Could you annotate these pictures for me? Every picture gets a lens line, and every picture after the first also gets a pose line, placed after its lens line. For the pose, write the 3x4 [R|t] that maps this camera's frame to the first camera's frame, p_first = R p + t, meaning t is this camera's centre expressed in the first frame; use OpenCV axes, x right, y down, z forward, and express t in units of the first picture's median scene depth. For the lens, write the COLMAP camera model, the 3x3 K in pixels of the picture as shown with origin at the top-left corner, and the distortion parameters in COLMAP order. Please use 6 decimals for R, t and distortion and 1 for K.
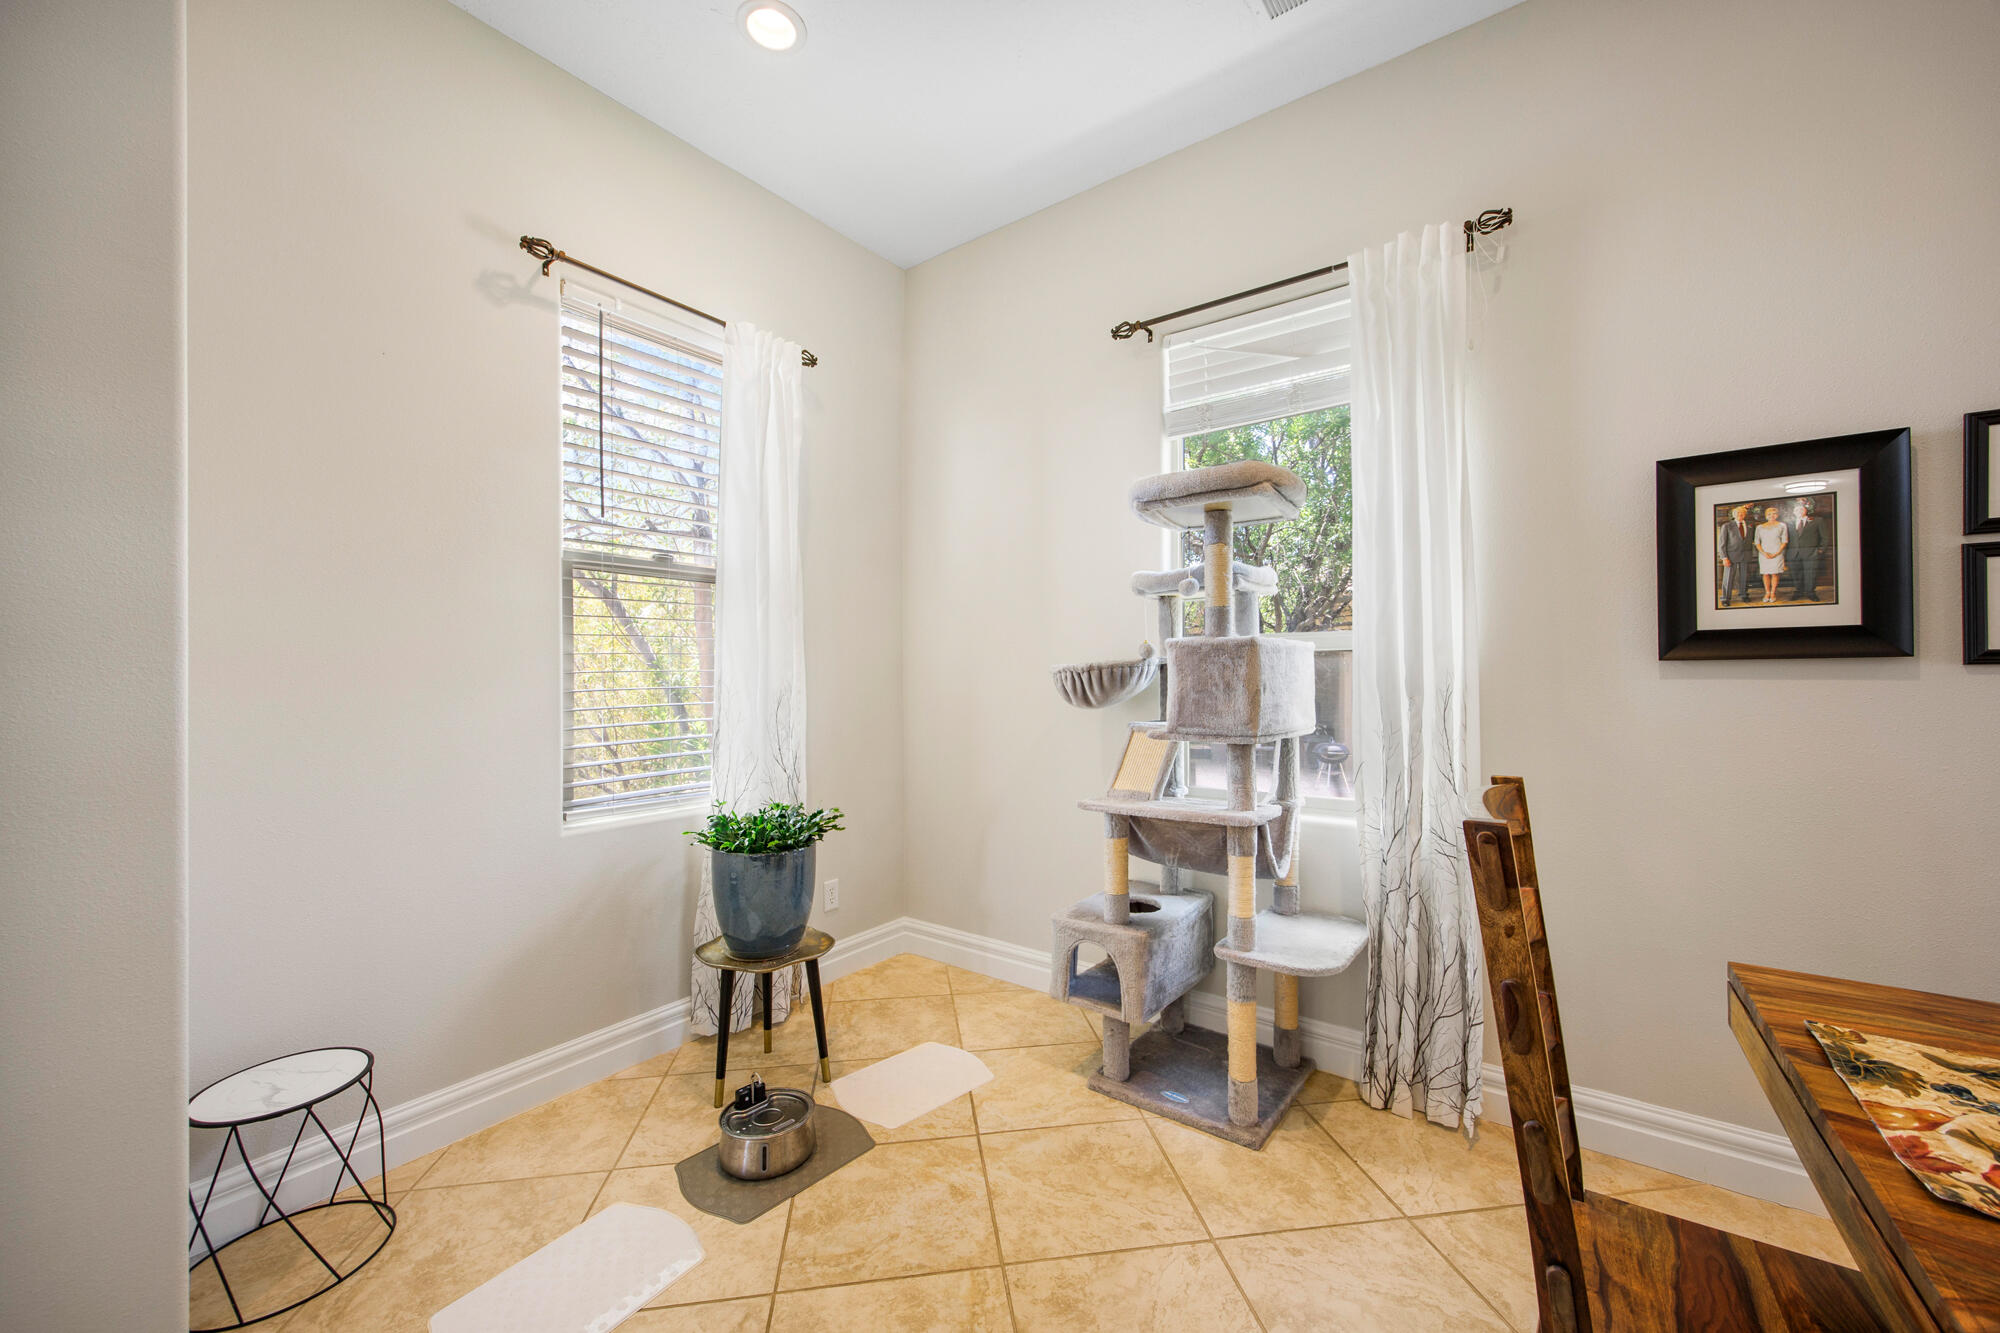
lens RADIAL K [[776.8, 0, 999.4], [0, 776.8, 671.7], [0, 0, 1]] dist [-0.000645, -0.000304]
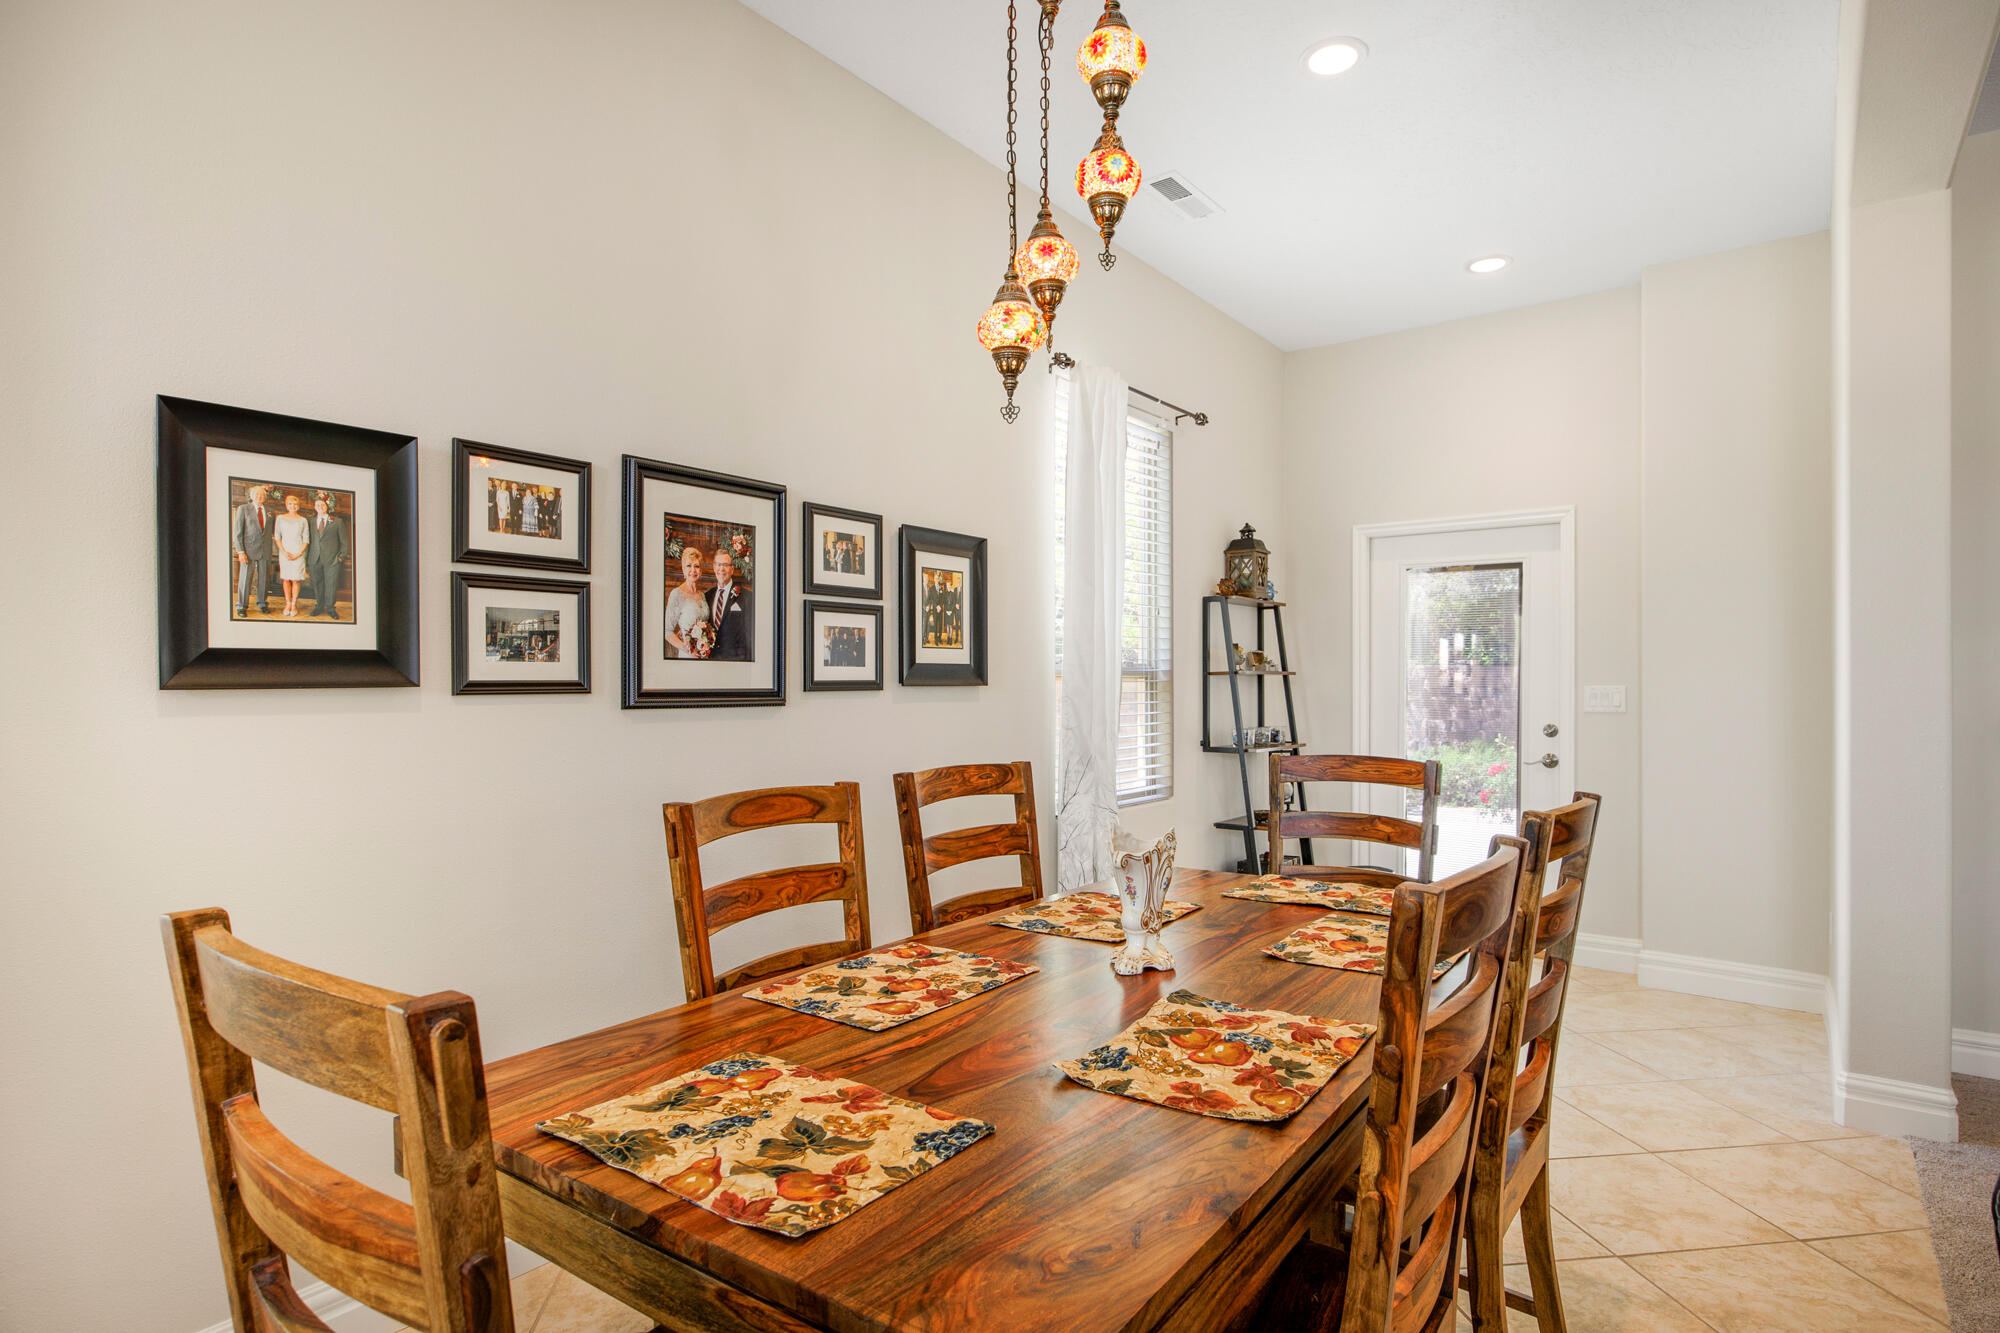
lens RADIAL K [[1064.2, 0, 991.7], [0, 1064.2, 686.0], [0, 0, 1]] dist [-0.002322, -0.000477]
pose [[0.006552, -0.000622, 0.999978, -0.075682], [-0.001435, 0.999999, 0.000631, -0.020598], [-0.999978, -0.001439, 0.006551, 0.285782]]
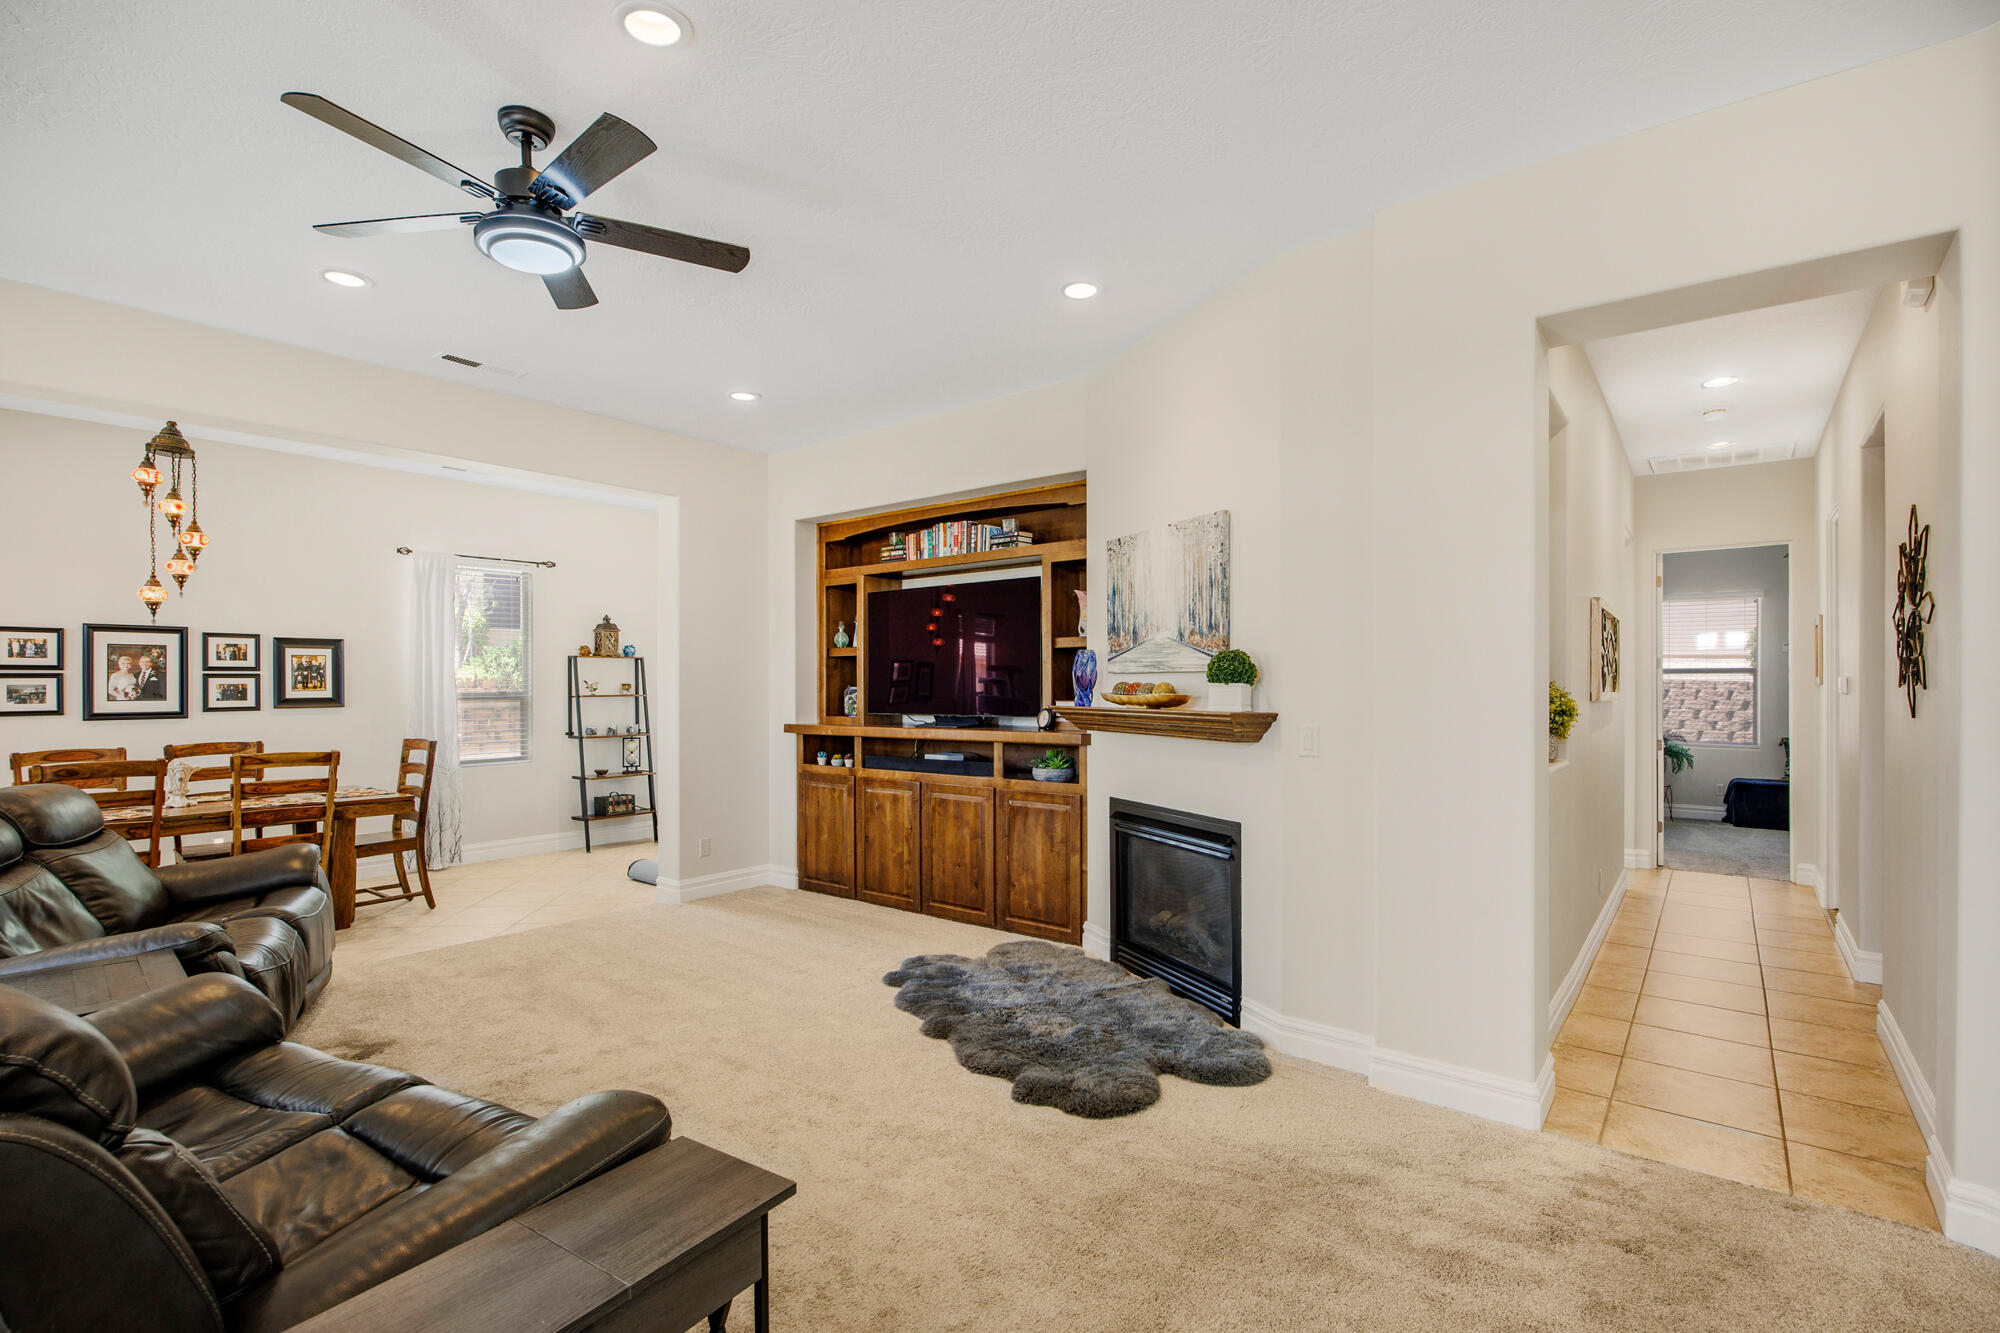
lens RADIAL K [[934.9, 0, 1000.9], [0, 934.9, 687.2], [0, 0, 1]] dist [0.000503, -0.001429]
pose [[0.036718, -0.001990, 0.999324, -1.749692], [0.002457, 0.999995, 0.001901, -0.100304], [-0.999323, 0.002385, 0.036723, -2.449001]]
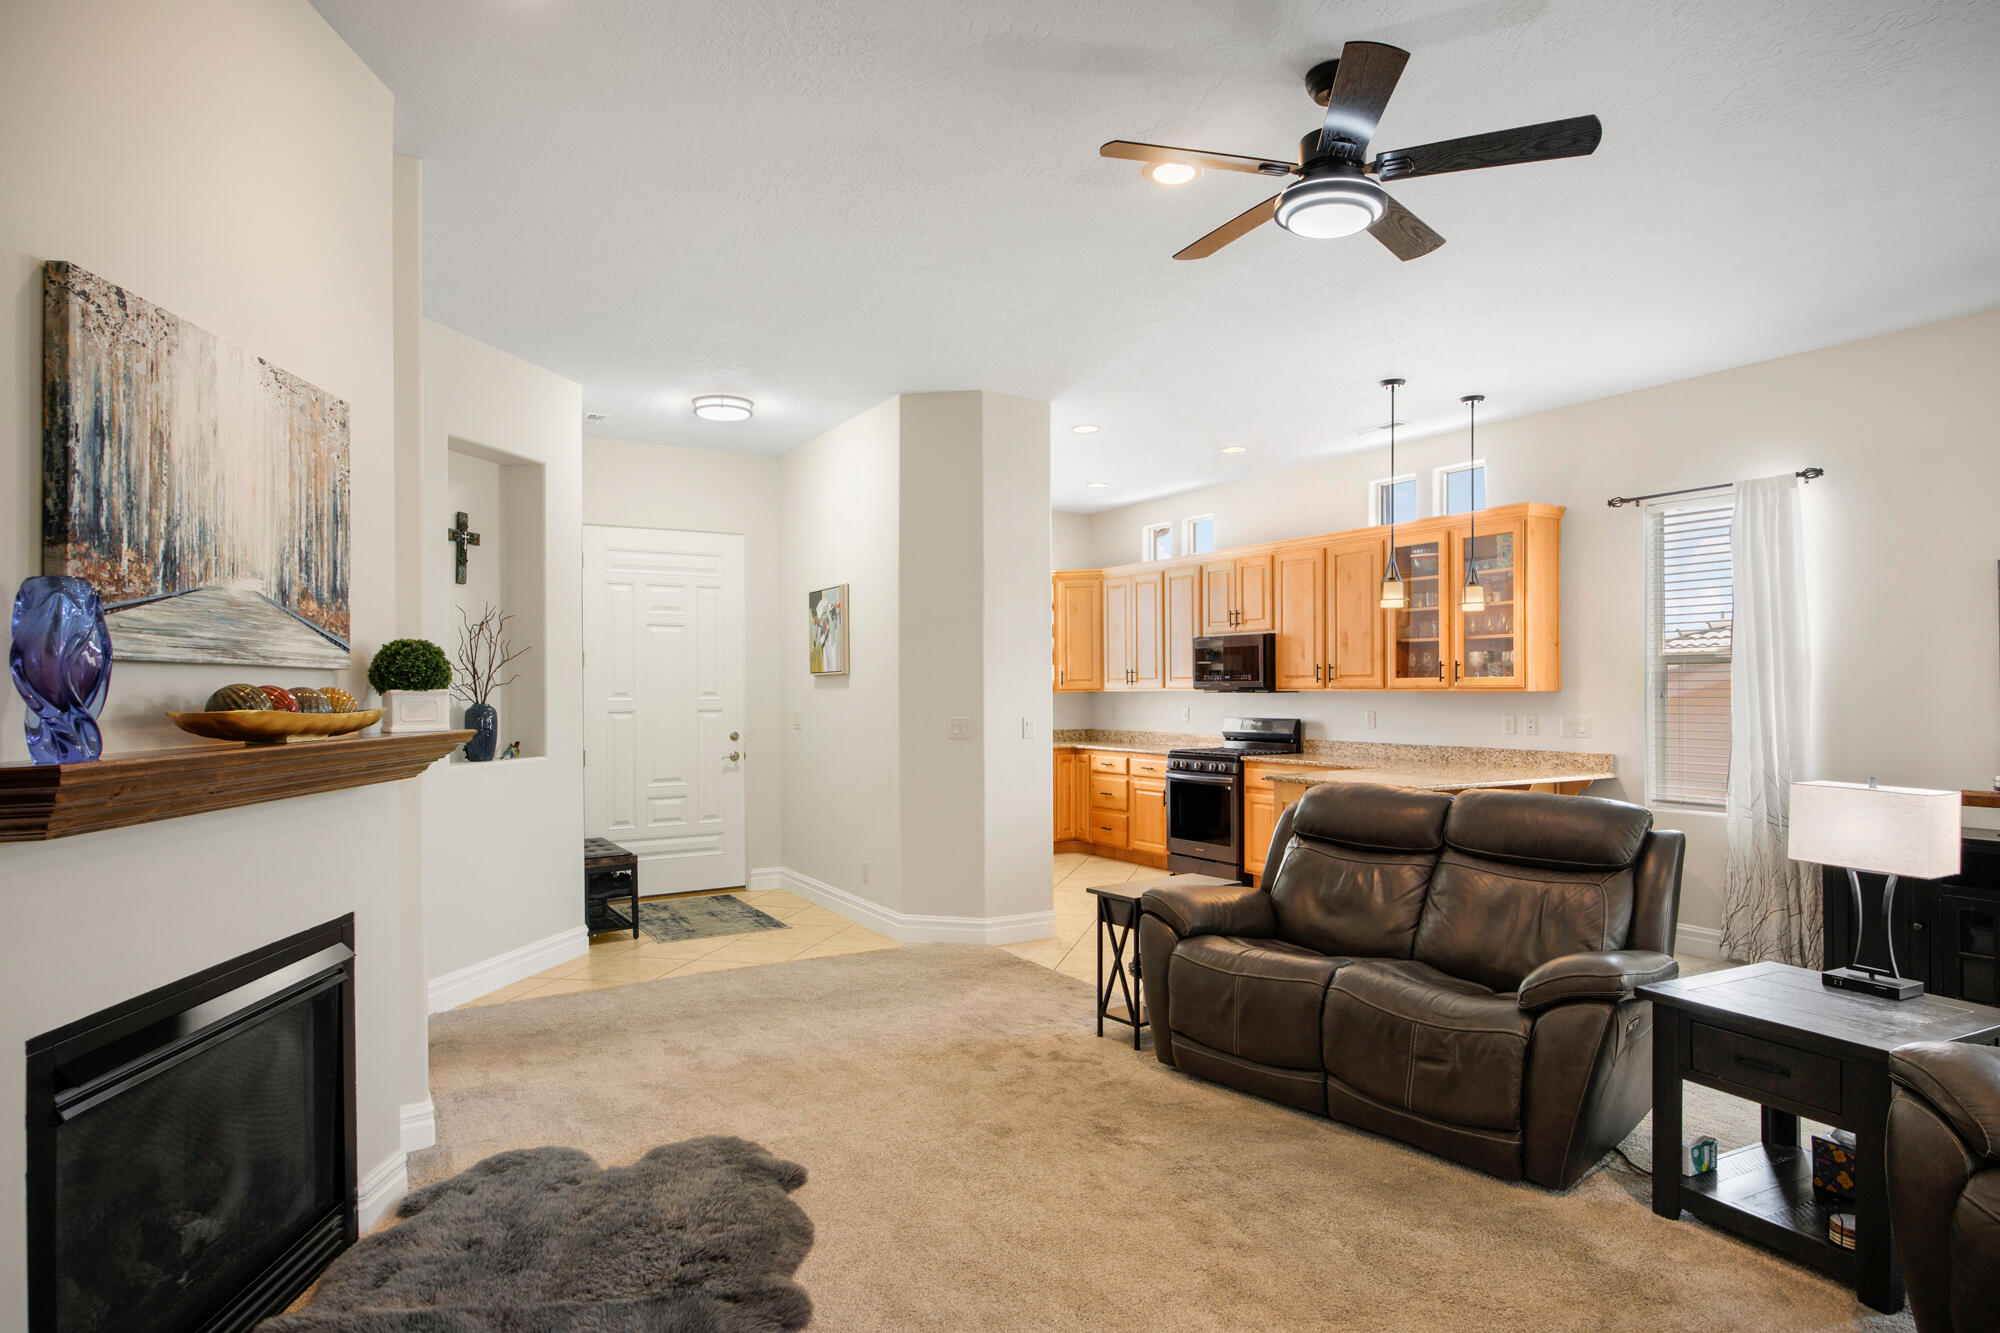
lens RADIAL K [[1116.5, 0, 1003.4], [0, 1116.5, 686.8], [0, 0, 1]] dist [-0.002246, 0.000137]
pose [[-0.375951, 0.000020, -0.926640, 1.464837], [0.005232, 0.999984, -0.002101, -0.099365], [0.926625, -0.005638, -0.375945, -1.465539]]
